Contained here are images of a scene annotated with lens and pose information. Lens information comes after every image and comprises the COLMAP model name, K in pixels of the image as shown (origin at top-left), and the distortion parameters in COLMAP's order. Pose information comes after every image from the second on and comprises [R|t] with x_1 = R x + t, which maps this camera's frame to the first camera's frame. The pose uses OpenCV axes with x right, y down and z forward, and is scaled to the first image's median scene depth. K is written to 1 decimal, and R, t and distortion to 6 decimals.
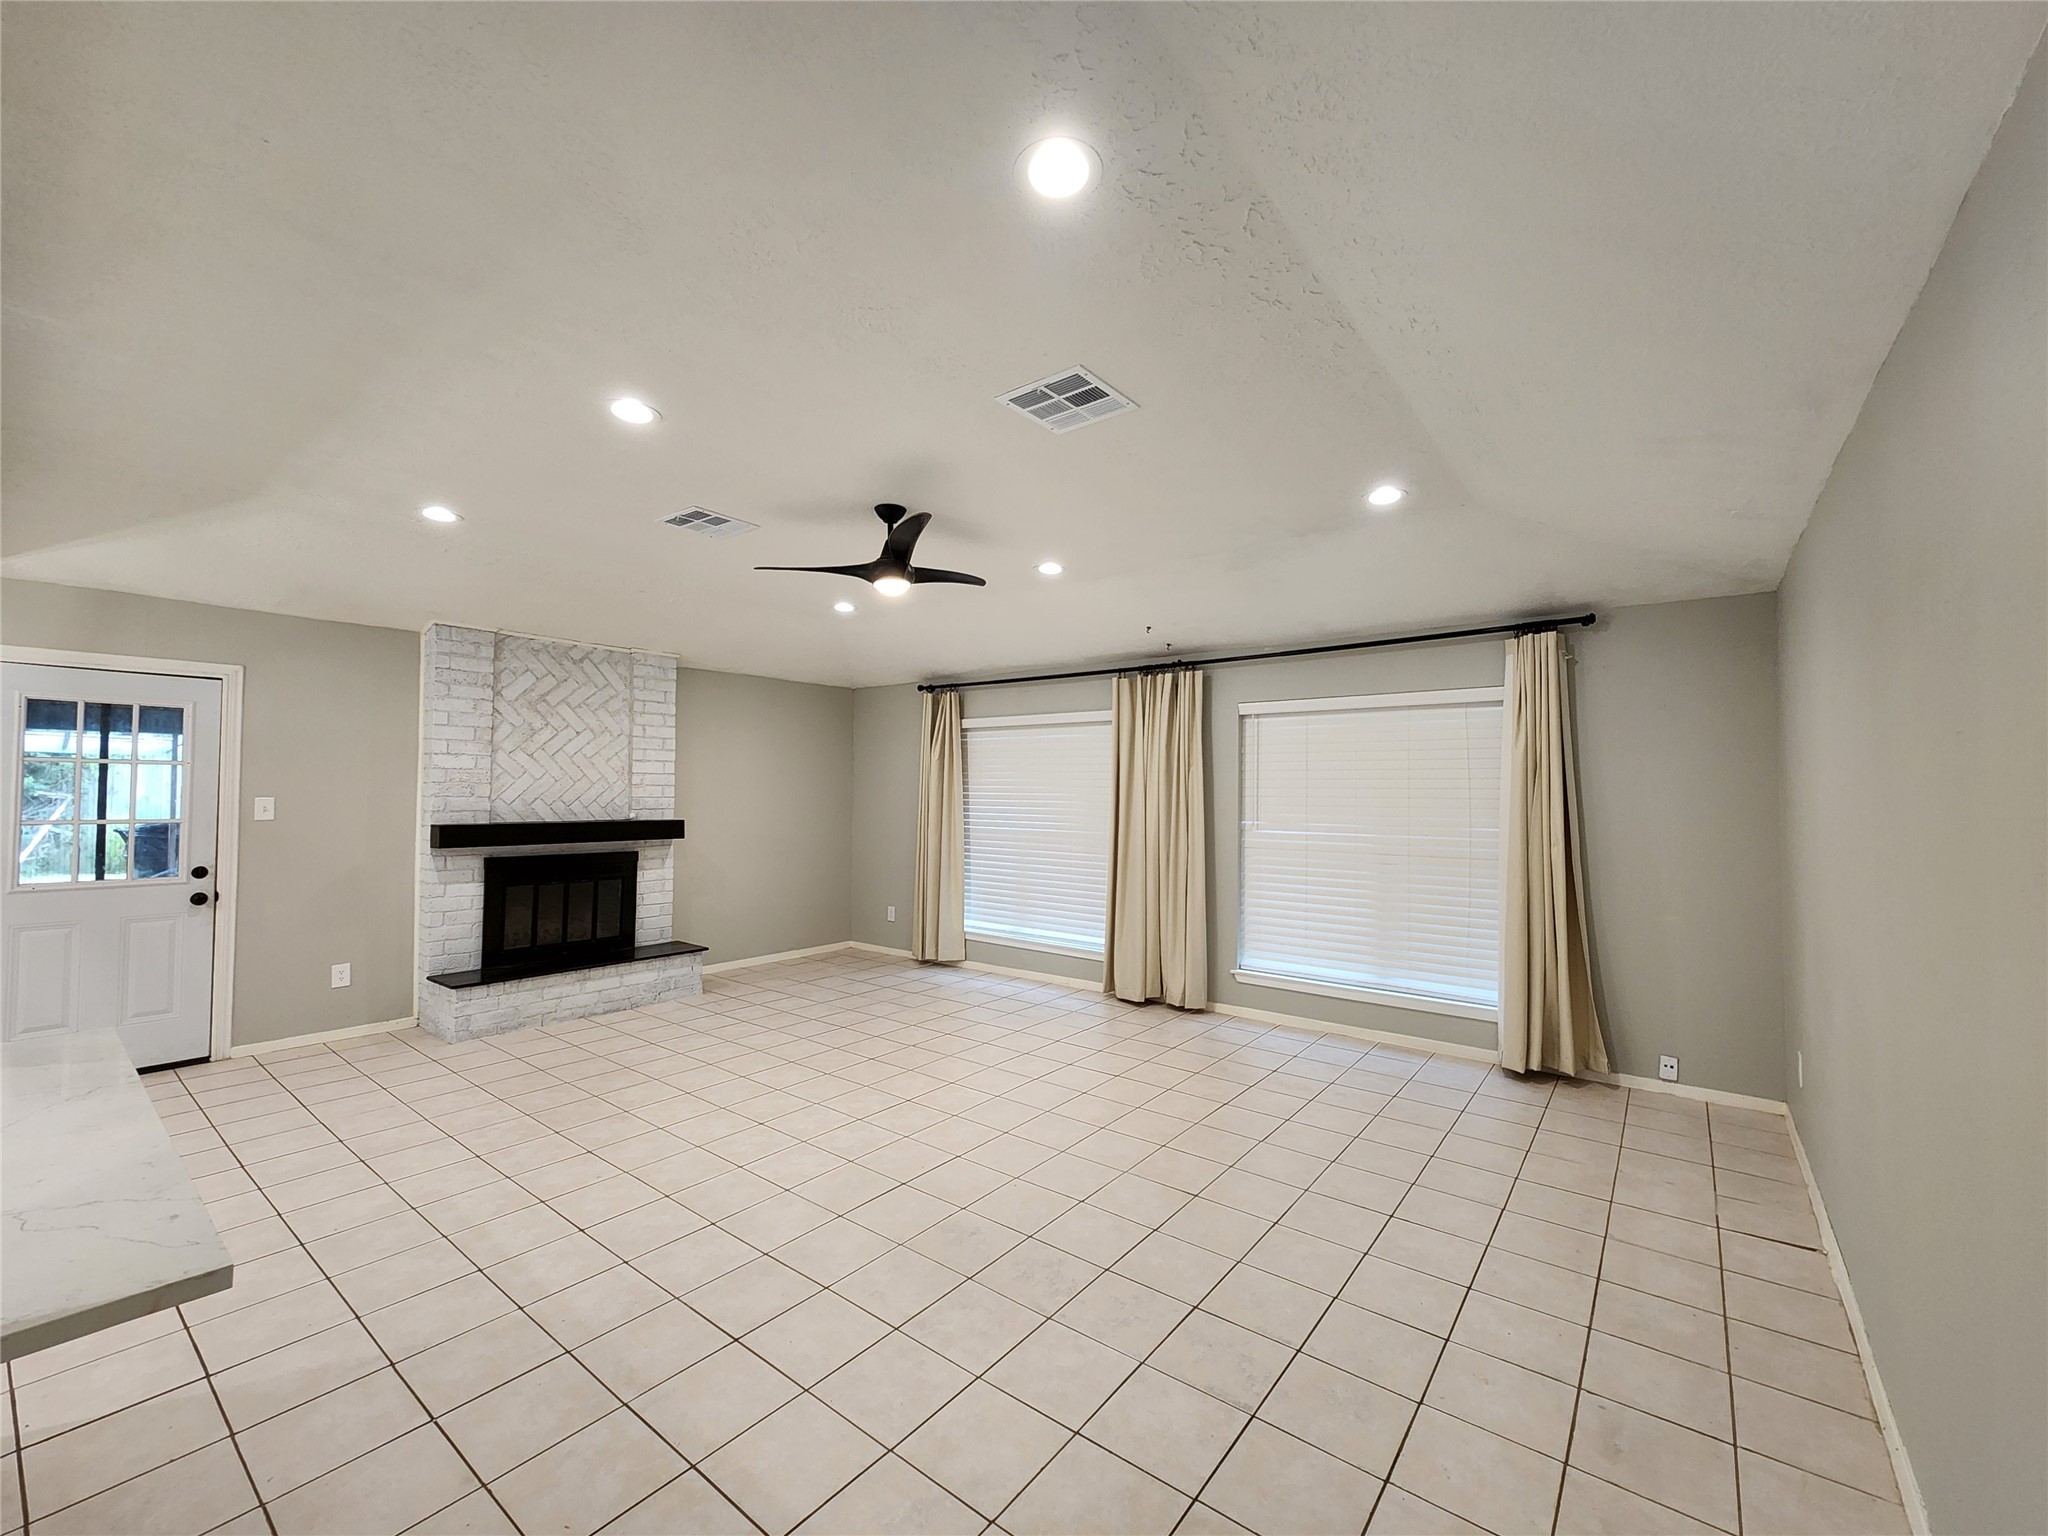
lens RADIAL K [[832.2, 0, 1031.2], [0, 832.2, 774.3], [0, 0, 1]] dist [-0.000638, -0.000658]
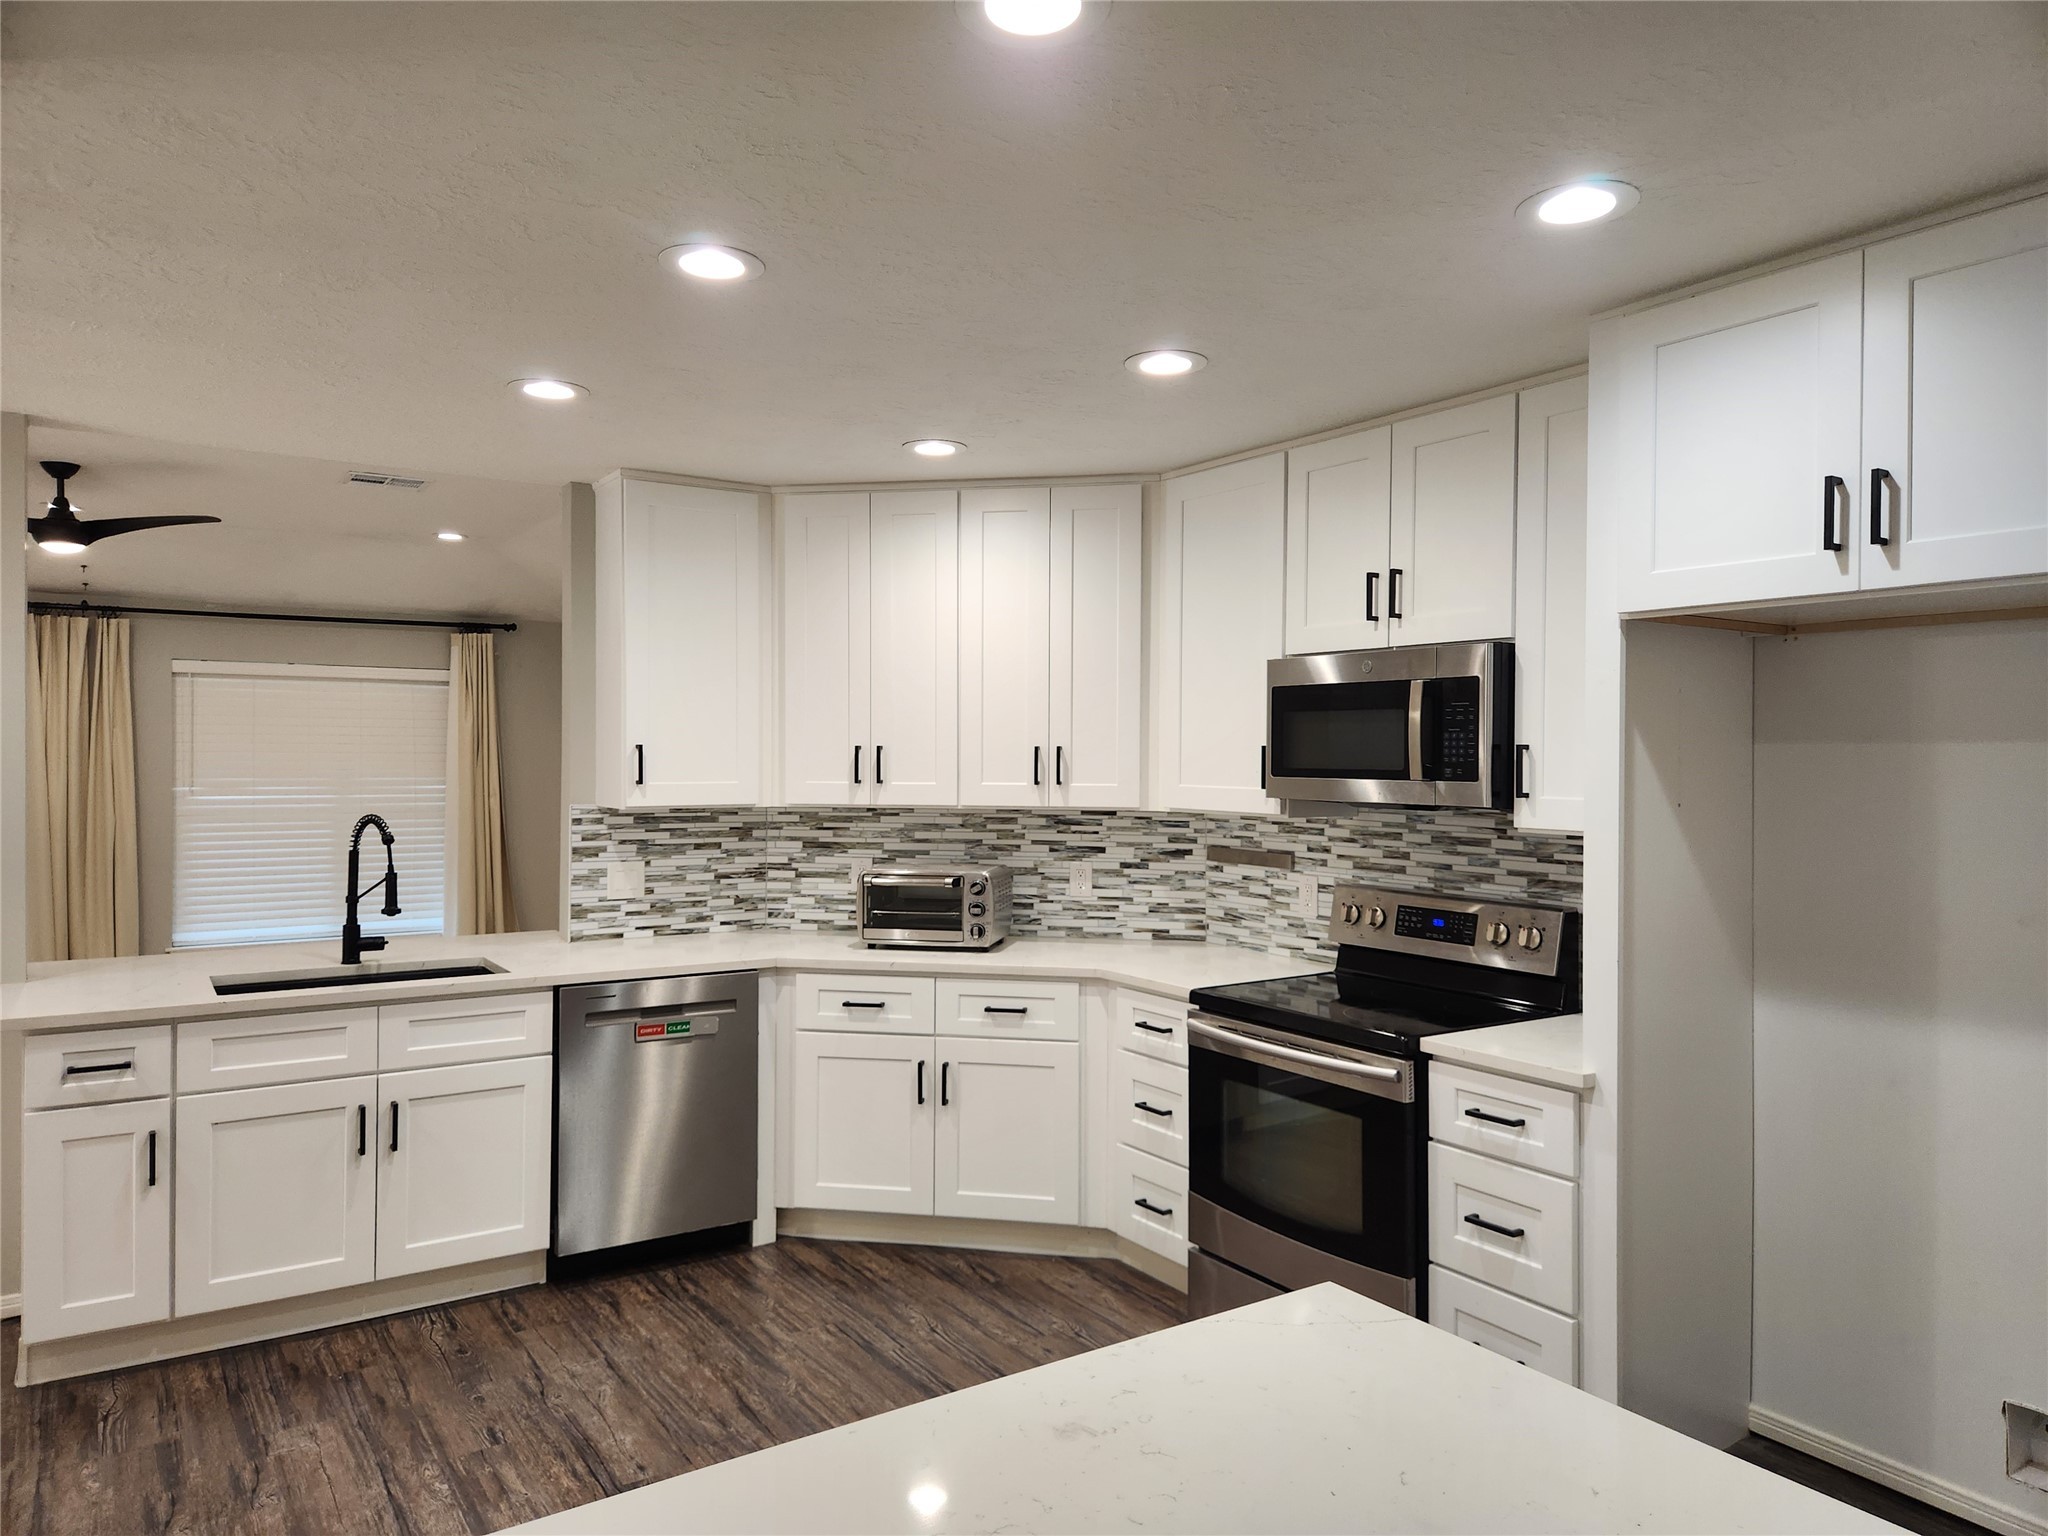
lens RADIAL K [[1368.9, 0, 1024.4], [0, 1368.9, 762.6], [0, 0, 1]] dist [0.034229, -0.003857]
pose [[0.308693, -0.016381, 0.951021, -0.925057], [-0.024249, 0.999391, 0.025085, -0.033274], [-0.950853, -0.030805, 0.308108, -0.374698]]
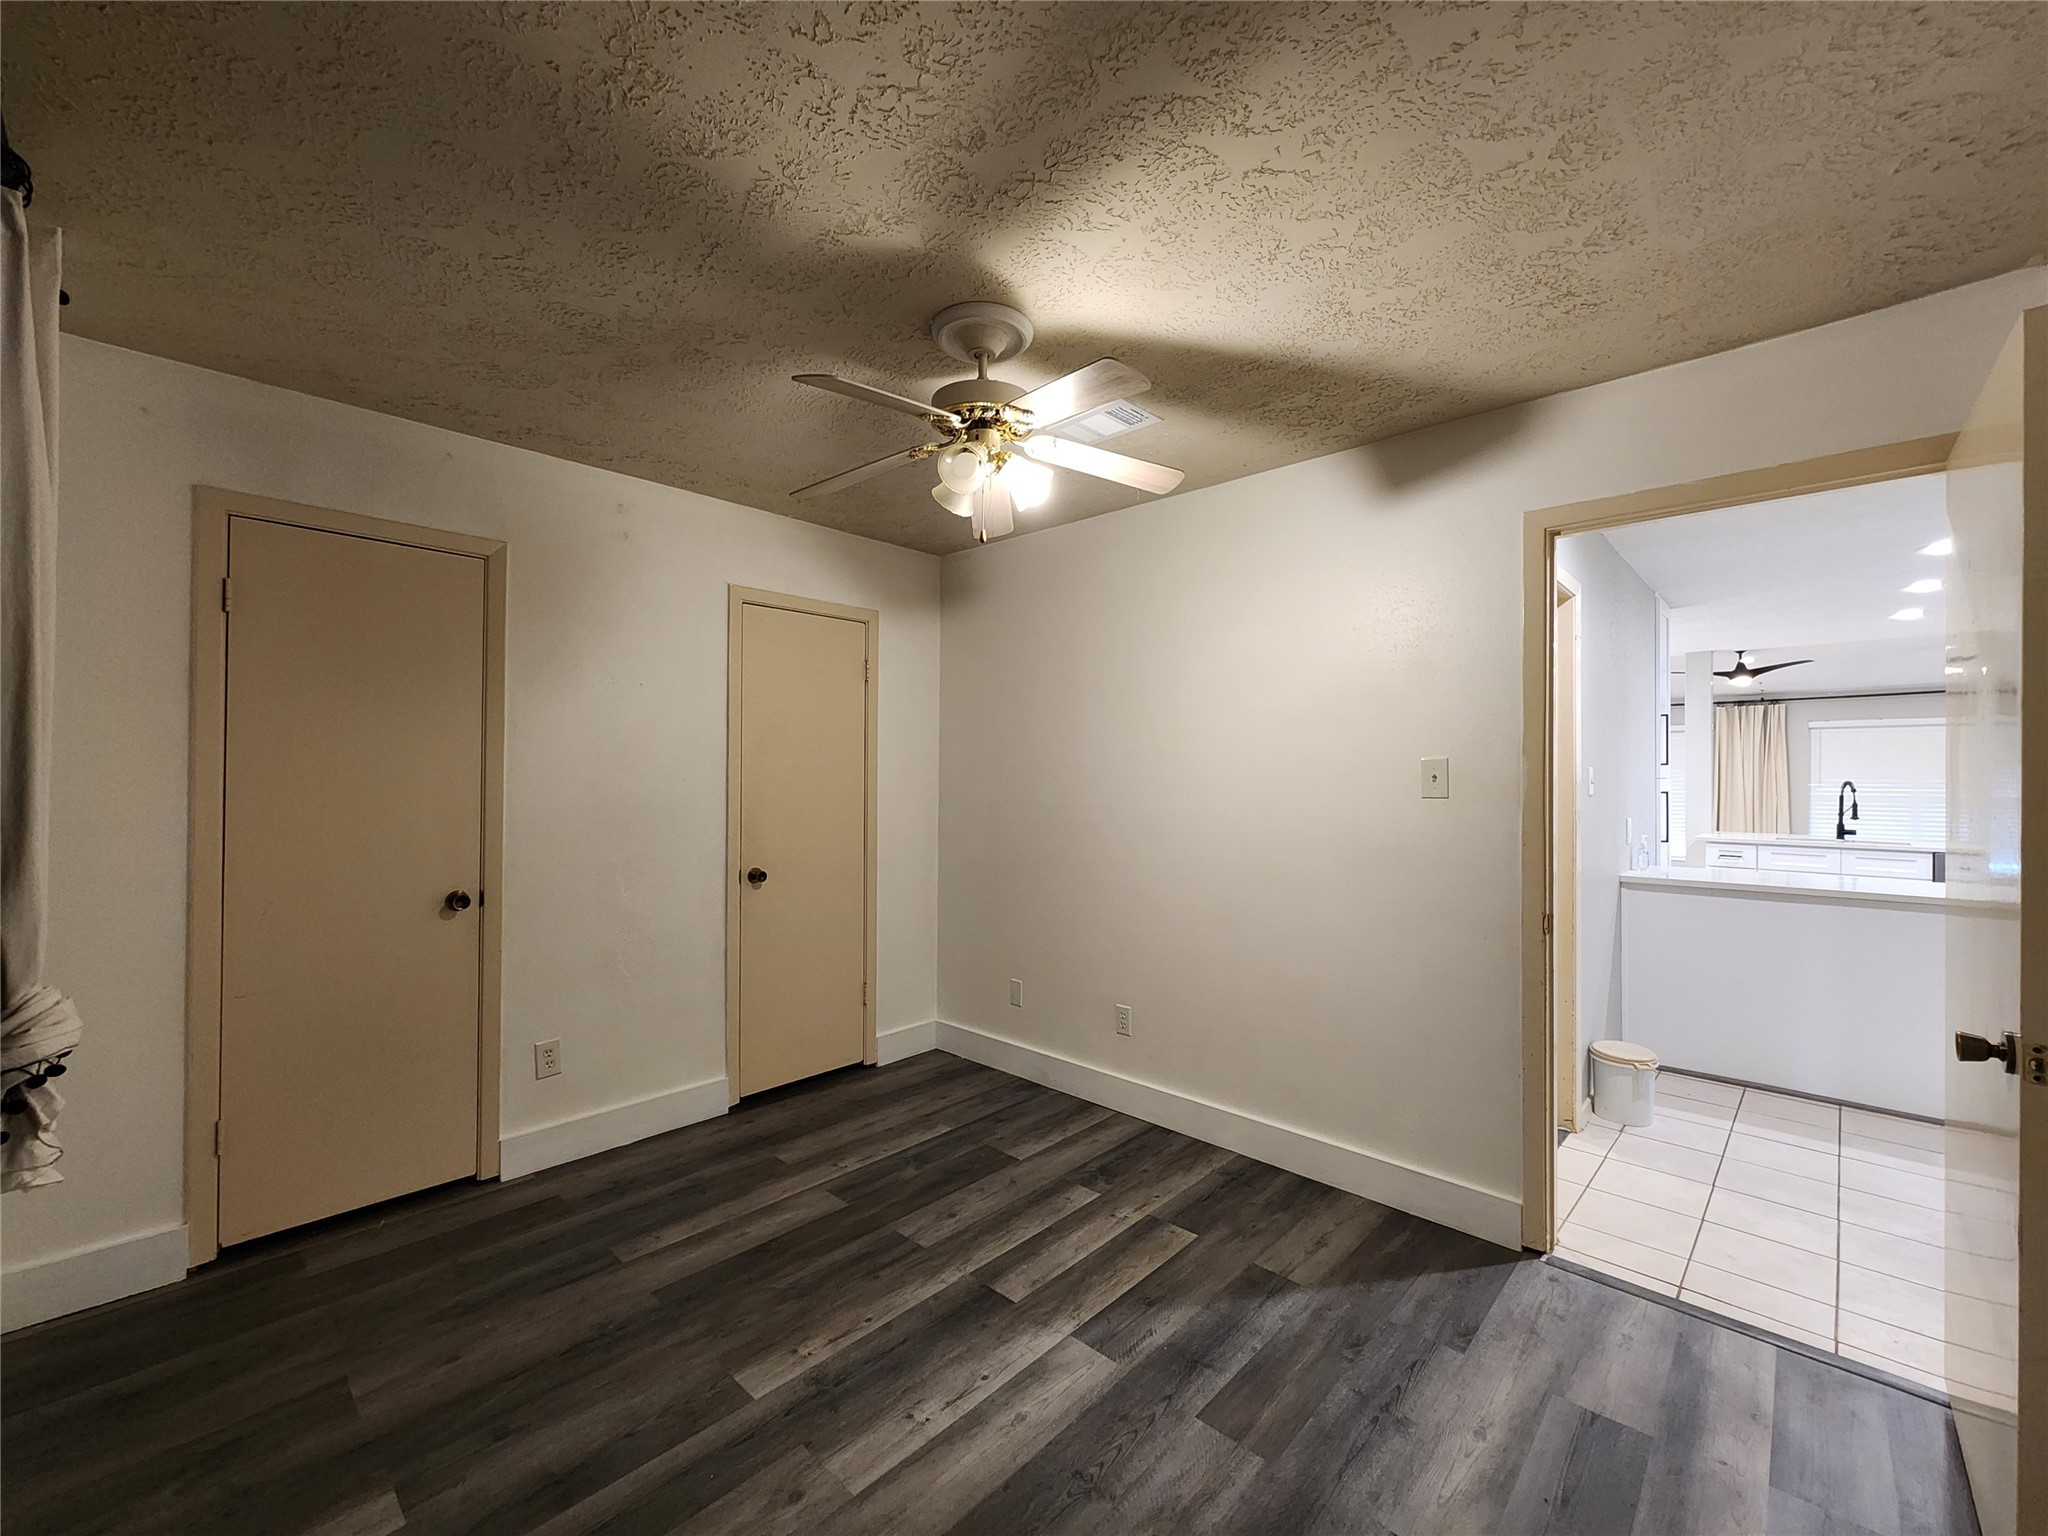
lens RADIAL K [[832.2, 0, 1022.5], [0, 832.2, 766.1], [0, 0, 1]] dist [-0.000638, -0.000658]
pose [[0.994995, 0.001354, -0.099918, -1.344040], [0.000463, 0.999835, 0.018167, -0.020185], [0.099926, -0.018123, 0.994830, -1.062443]]
